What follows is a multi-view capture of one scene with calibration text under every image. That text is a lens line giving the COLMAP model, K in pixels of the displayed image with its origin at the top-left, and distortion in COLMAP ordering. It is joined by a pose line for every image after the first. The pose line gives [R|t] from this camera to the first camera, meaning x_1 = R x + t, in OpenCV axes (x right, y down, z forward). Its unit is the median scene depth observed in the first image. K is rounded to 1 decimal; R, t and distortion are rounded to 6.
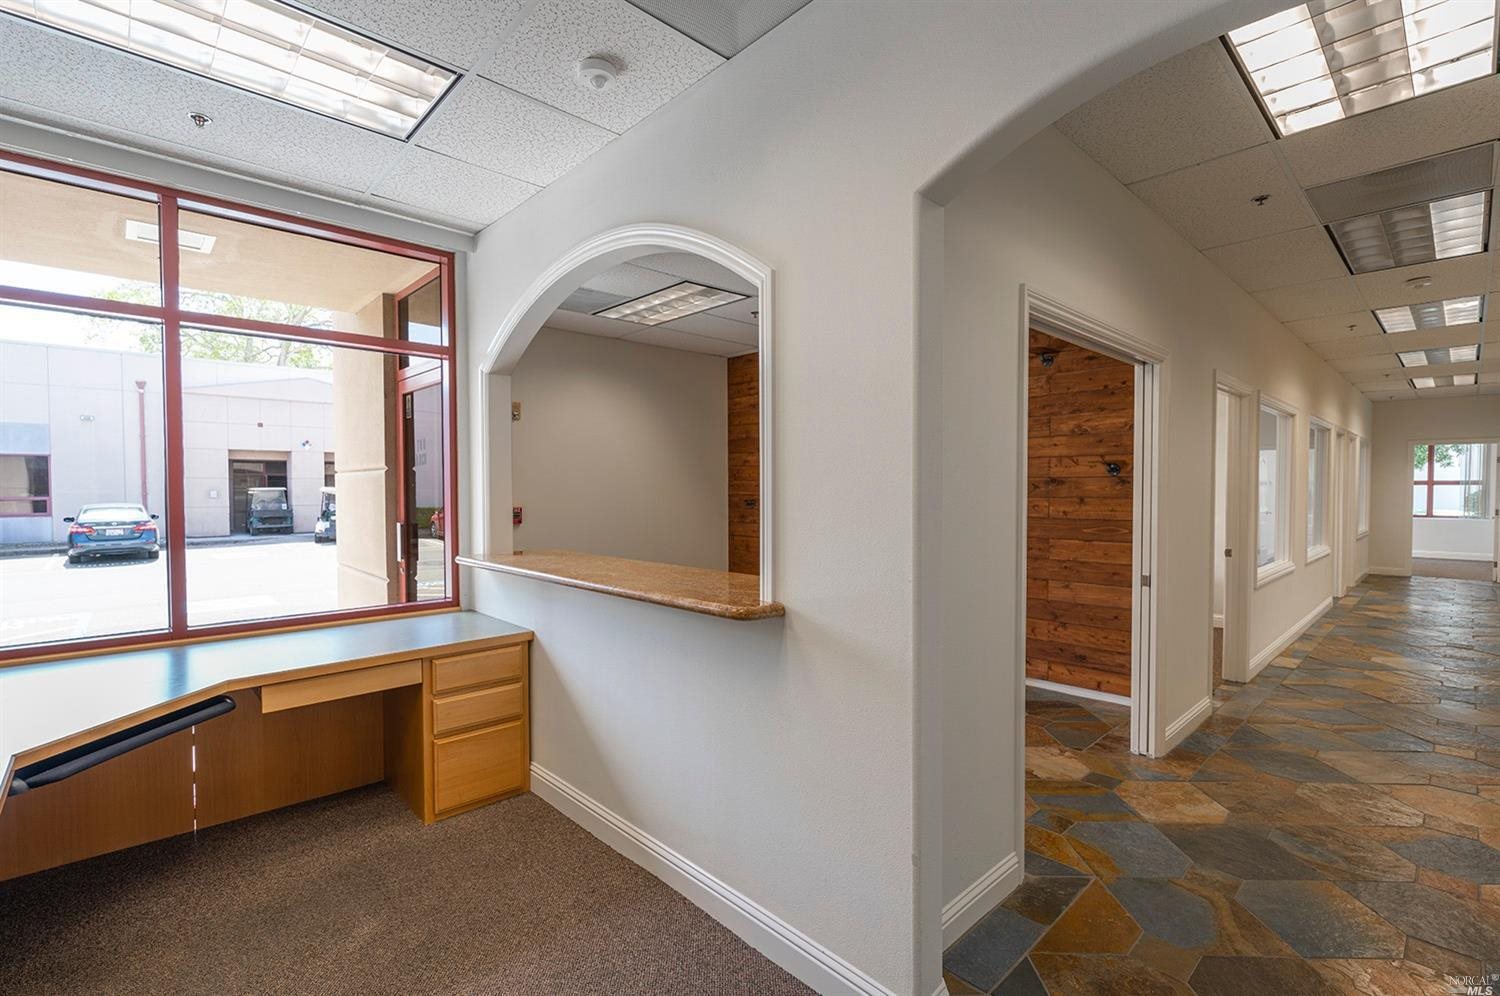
lens RADIAL K [[689.3, 0, 750.5], [0, 689.3, 504.5], [0, 0, 1]] dist [0.001240, 0.002454]
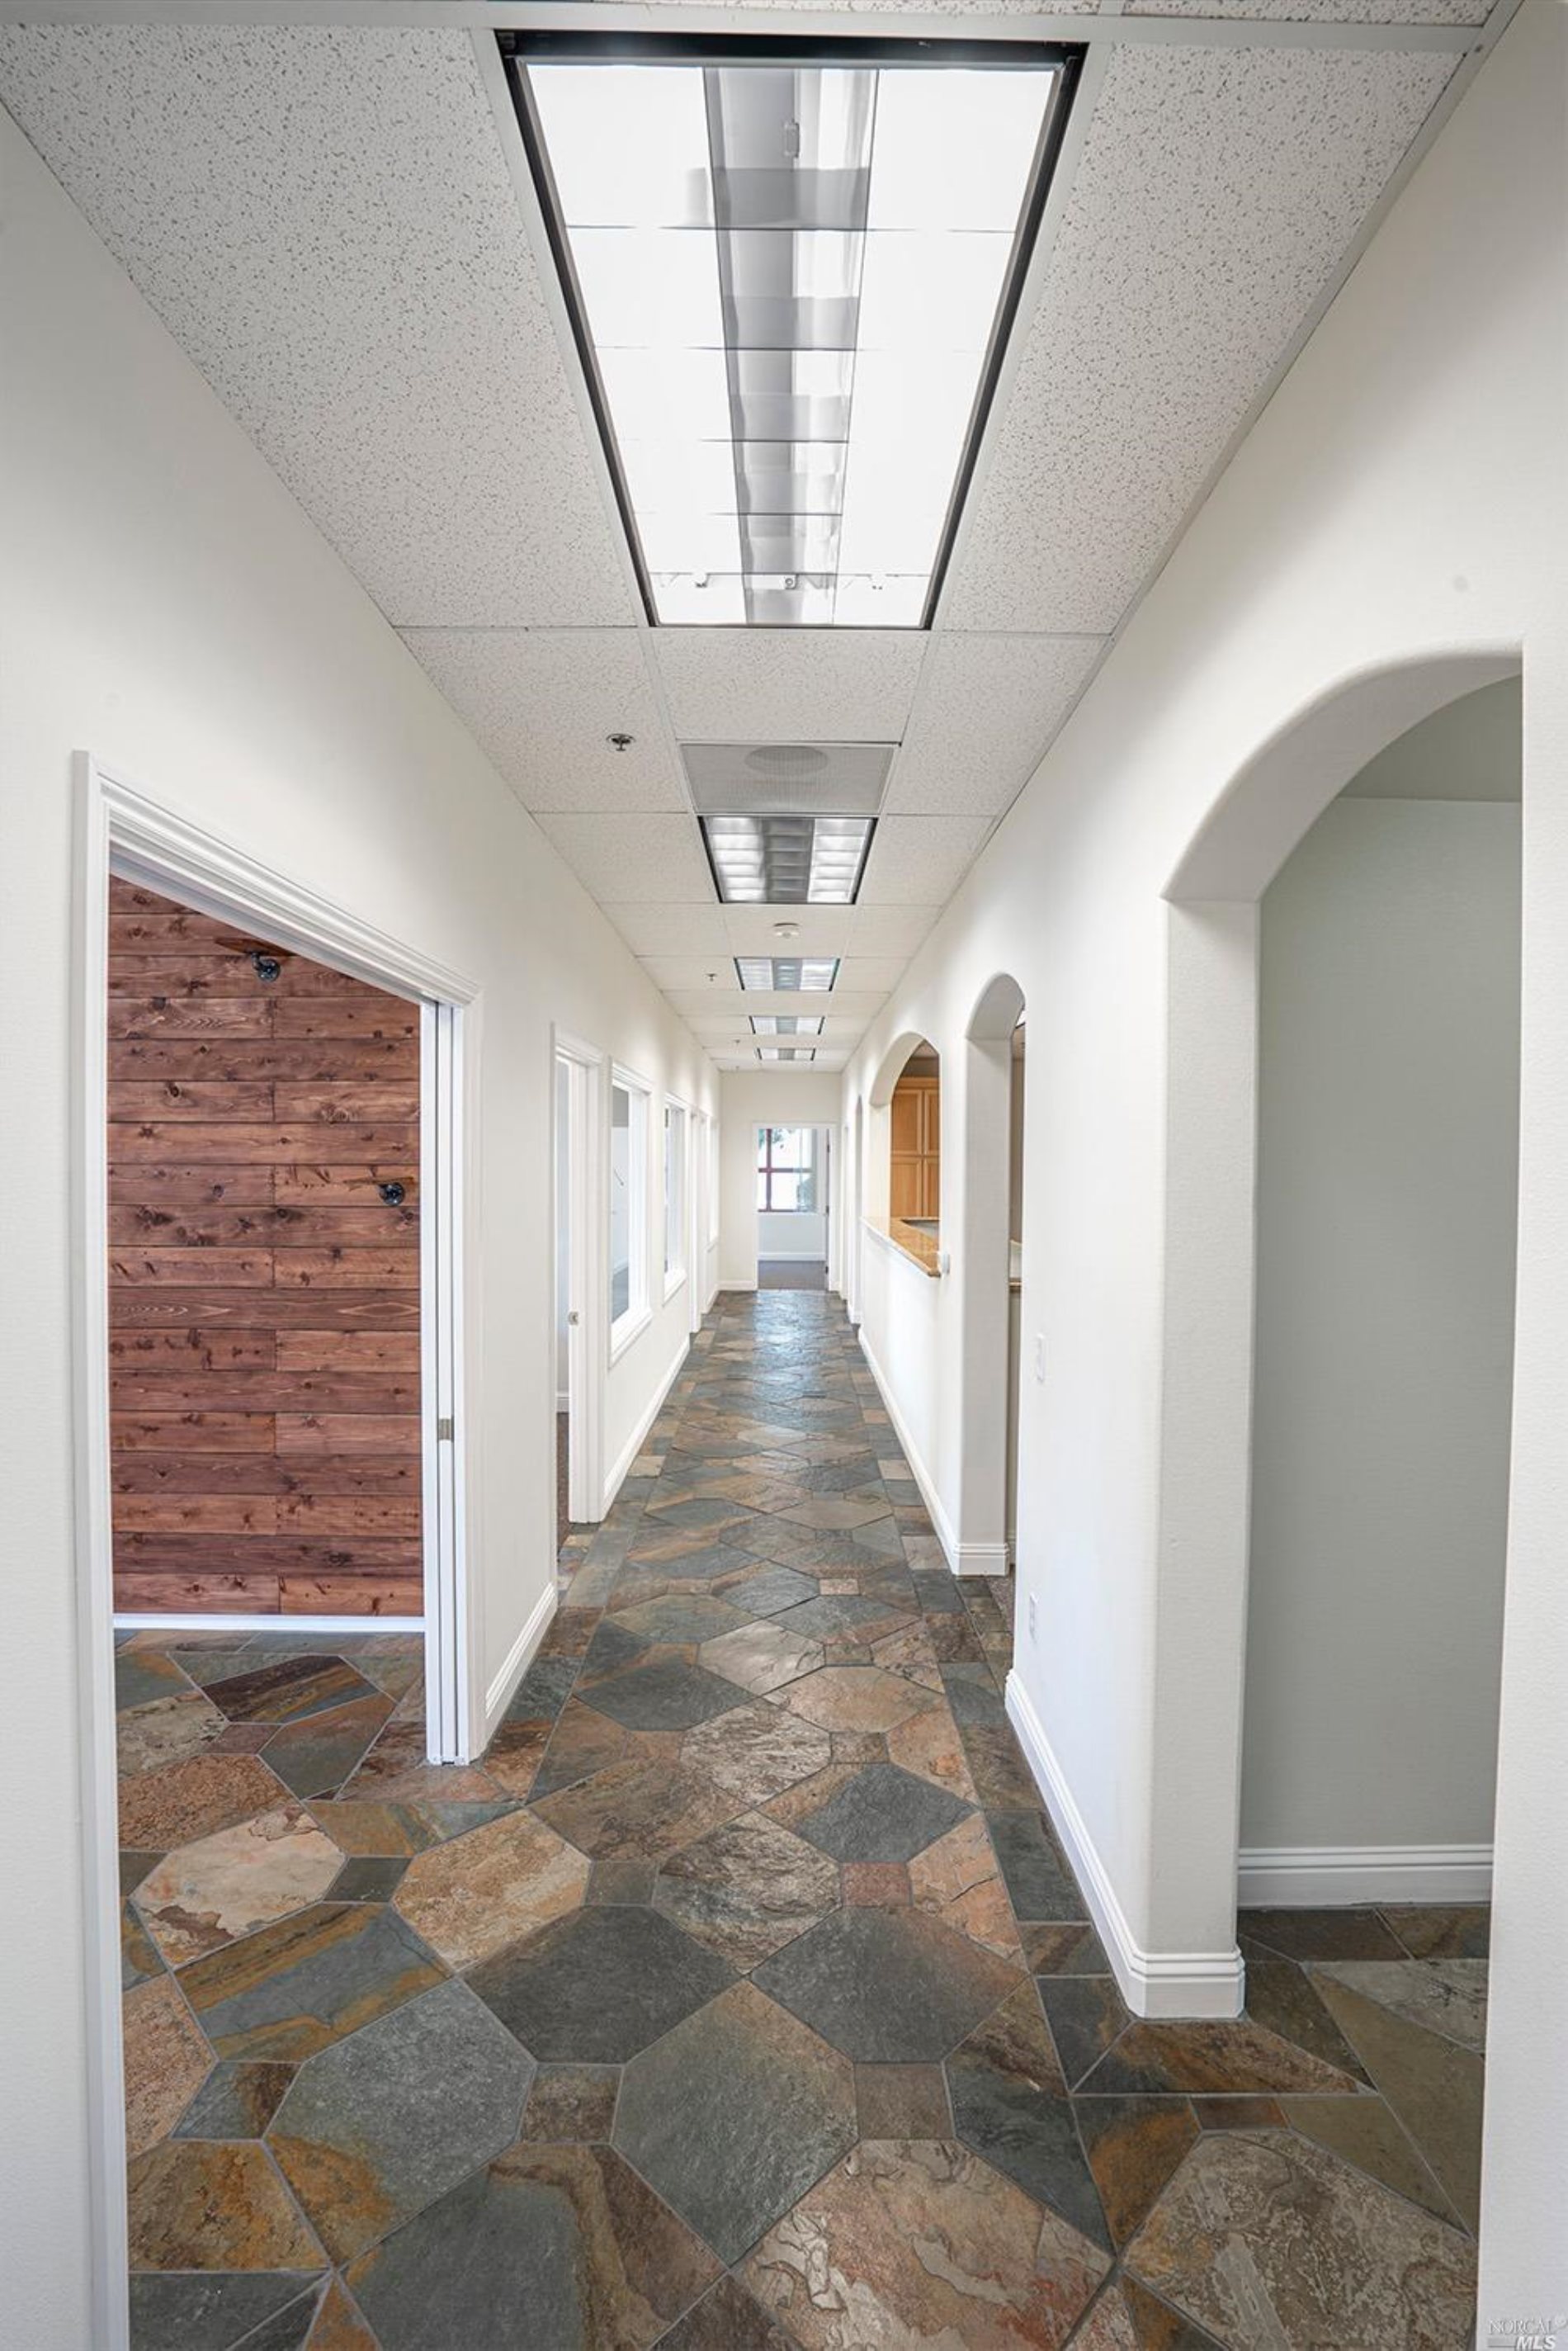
lens RADIAL K [[1080.2, 0, 791.5], [0, 1080.2, 1204.6], [0, 0, 1]] dist [0.001240, 0.002454]
pose [[0.687885, -0.023114, 0.725452, 0.167802], [0.009528, 0.999694, 0.022817, -0.072374], [-0.725757, -0.008783, 0.687895, 0.260639]]
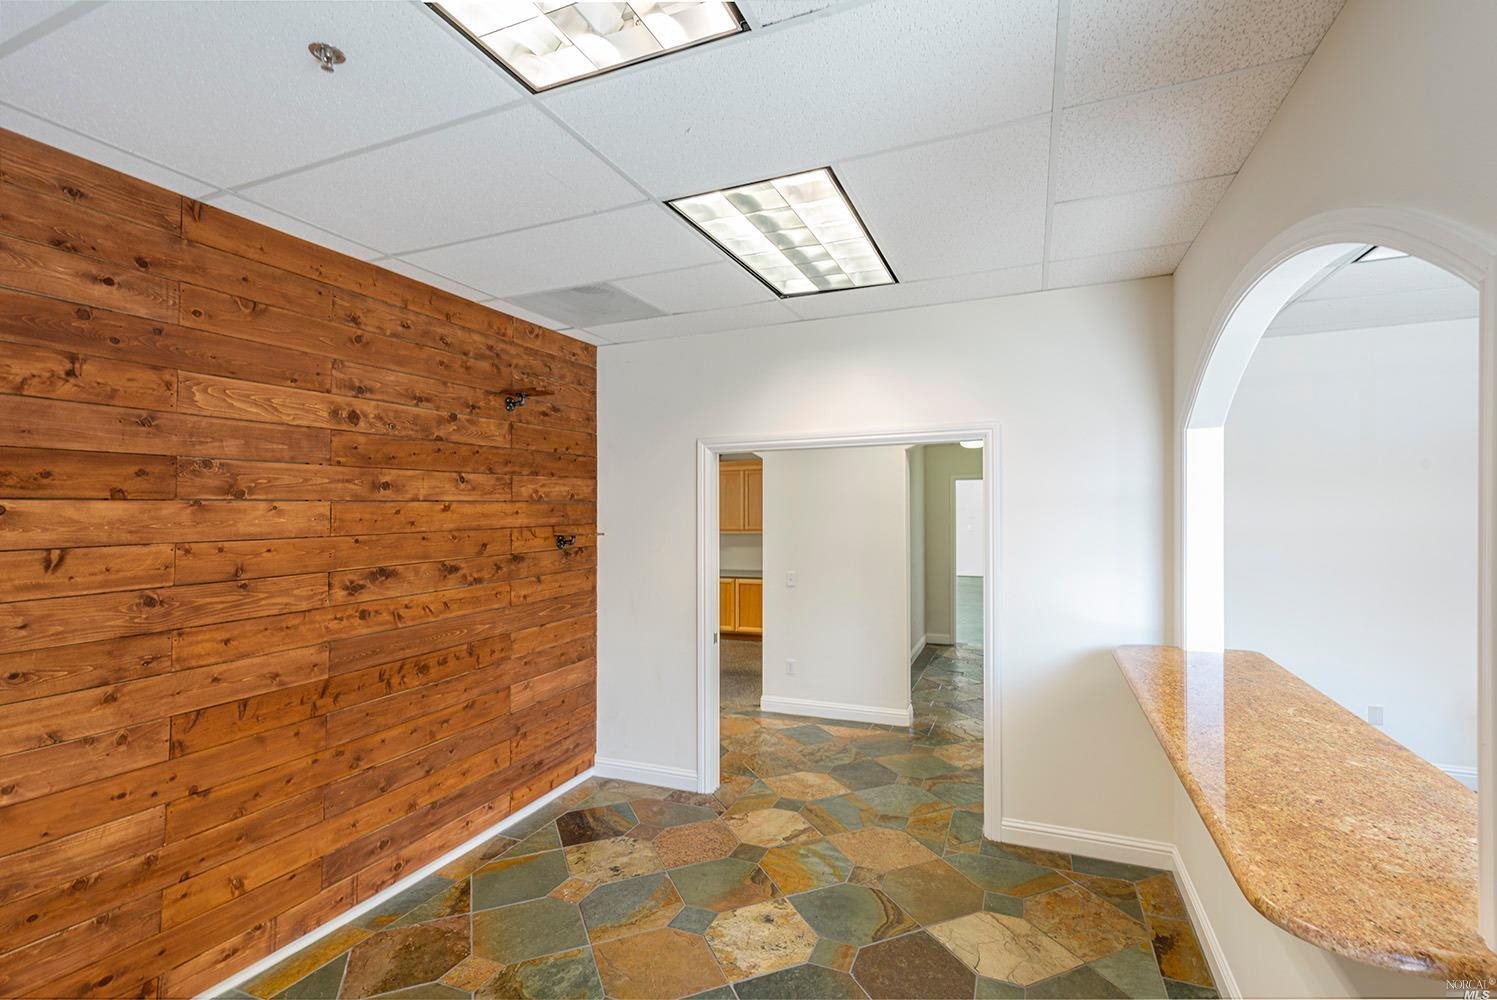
lens RADIAL K [[687.9, 0, 755.7], [0, 687.9, 520.7], [0, 0, 1]] dist [0.001240, 0.002454]
pose [[-0.418804, -0.026984, 0.907676, -0.509041], [0.014827, 0.999222, 0.036547, -0.134144], [-0.907956, 0.028764, -0.418078, 1.422520]]
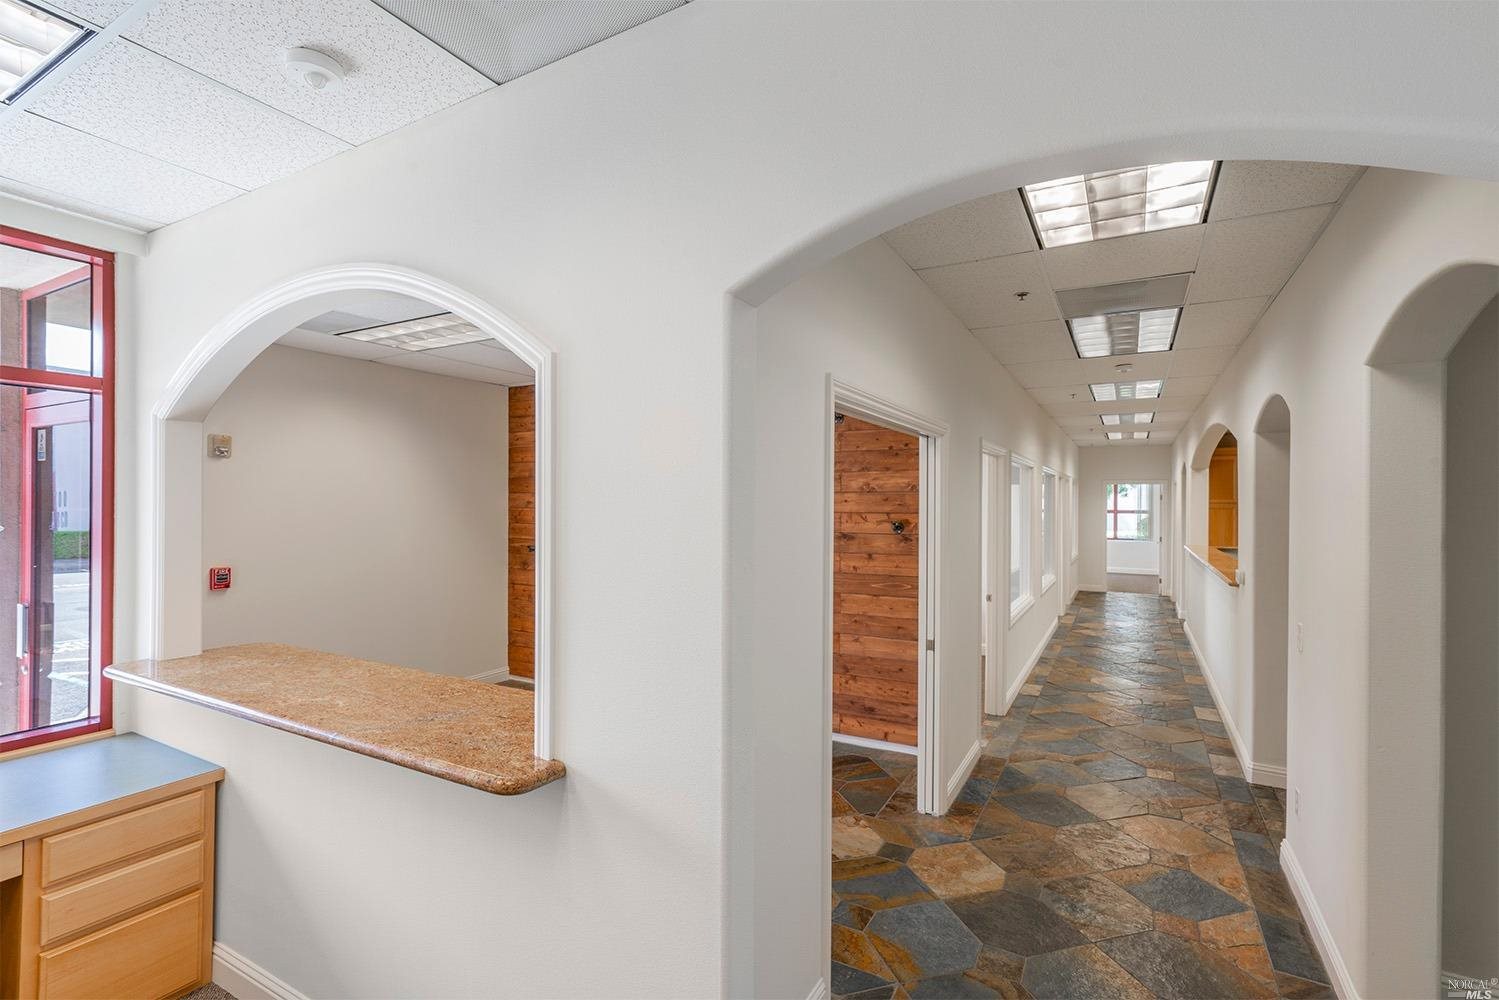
lens RADIAL K [[688.8, 0, 758.5], [0, 688.8, 500.7], [0, 0, 1]] dist [0.001240, 0.002454]
pose [[0.952721, 0.007358, 0.303758, 0.009835], [0.000120, 0.999698, -0.024592, -0.081002], [-0.303847, 0.023465, 0.952432, 0.085500]]
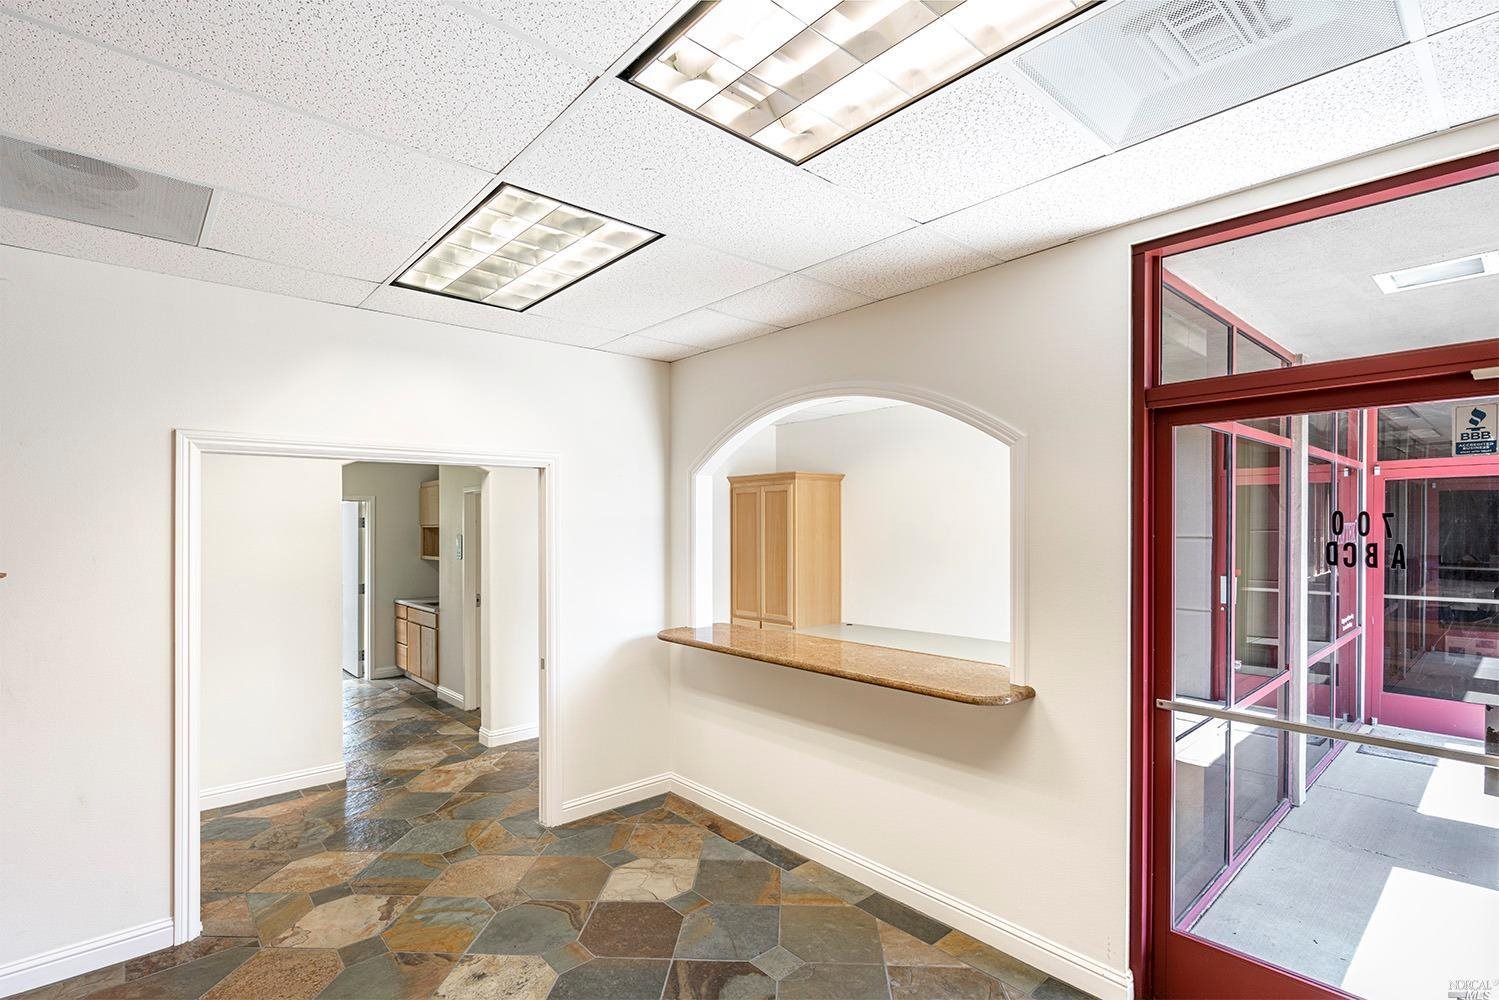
lens RADIAL K [[688.8, 0, 759.5], [0, 688.8, 531.1], [0, 0, 1]] dist [0.001240, 0.002454]
pose [[-0.999895, -0.010383, 0.010136, -0.096548], [-0.010272, 0.999887, 0.011018, -0.123627], [-0.010250, 0.010912, -0.999888, 1.813813]]
